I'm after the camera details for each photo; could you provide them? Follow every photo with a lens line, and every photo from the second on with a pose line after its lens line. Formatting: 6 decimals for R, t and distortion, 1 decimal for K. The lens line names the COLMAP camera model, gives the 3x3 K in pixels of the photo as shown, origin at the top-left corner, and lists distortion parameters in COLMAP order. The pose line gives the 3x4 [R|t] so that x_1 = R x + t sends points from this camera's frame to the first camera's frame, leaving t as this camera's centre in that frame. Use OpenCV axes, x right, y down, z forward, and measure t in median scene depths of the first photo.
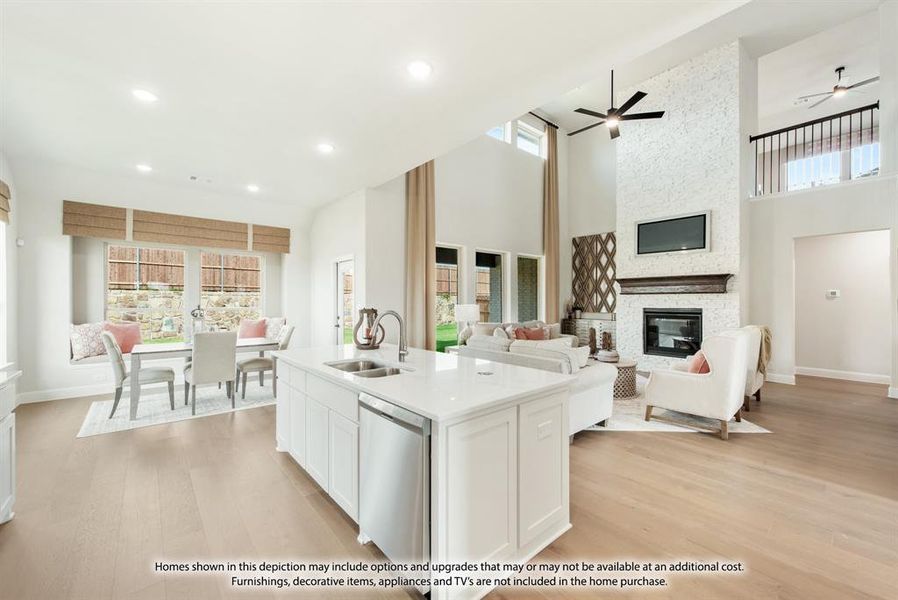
lens RADIAL K [[352.9, 0, 451.9], [0, 352.9, 300.0], [0, 0, 1]] dist [0.000723, -0.000596]
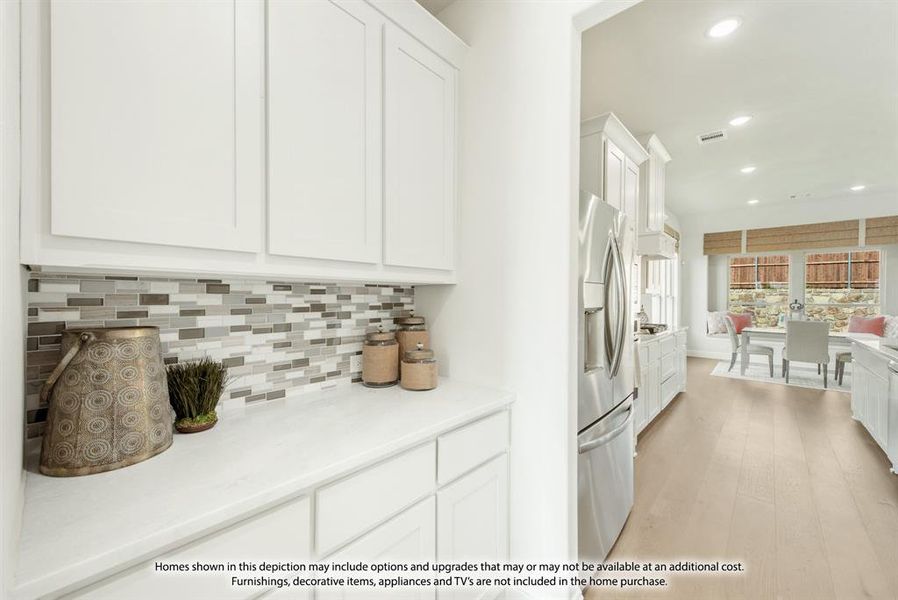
lens RADIAL K [[352.9, 0, 443.1], [0, 352.9, 297.8], [0, 0, 1]] dist [0.000723, -0.000596]
pose [[0.105887, 0.001809, -0.994377, 0.267917], [-0.005972, 0.999981, 0.001183, 0.009875], [0.994360, 0.005813, 0.105895, -0.252081]]
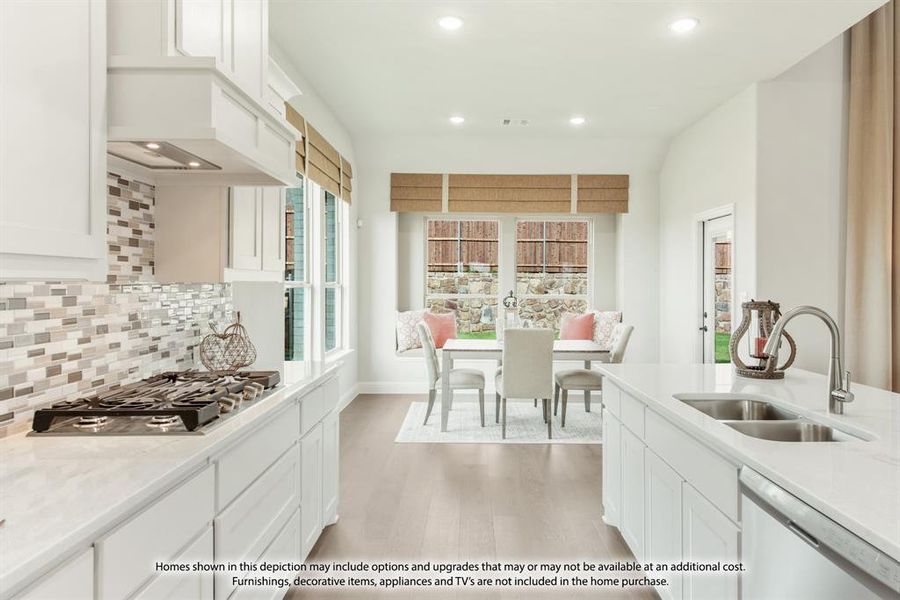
lens RADIAL K [[557.0, 0, 474.6], [0, 557.0, 284.9], [0, 0, 1]] dist [0.008710, 0.000564]
pose [[0.759971, 0.003040, -0.649950, -0.009338], [-0.003108, 0.999995, 0.001043, 0.000184], [0.649949, 0.001227, 0.759976, 0.041171]]
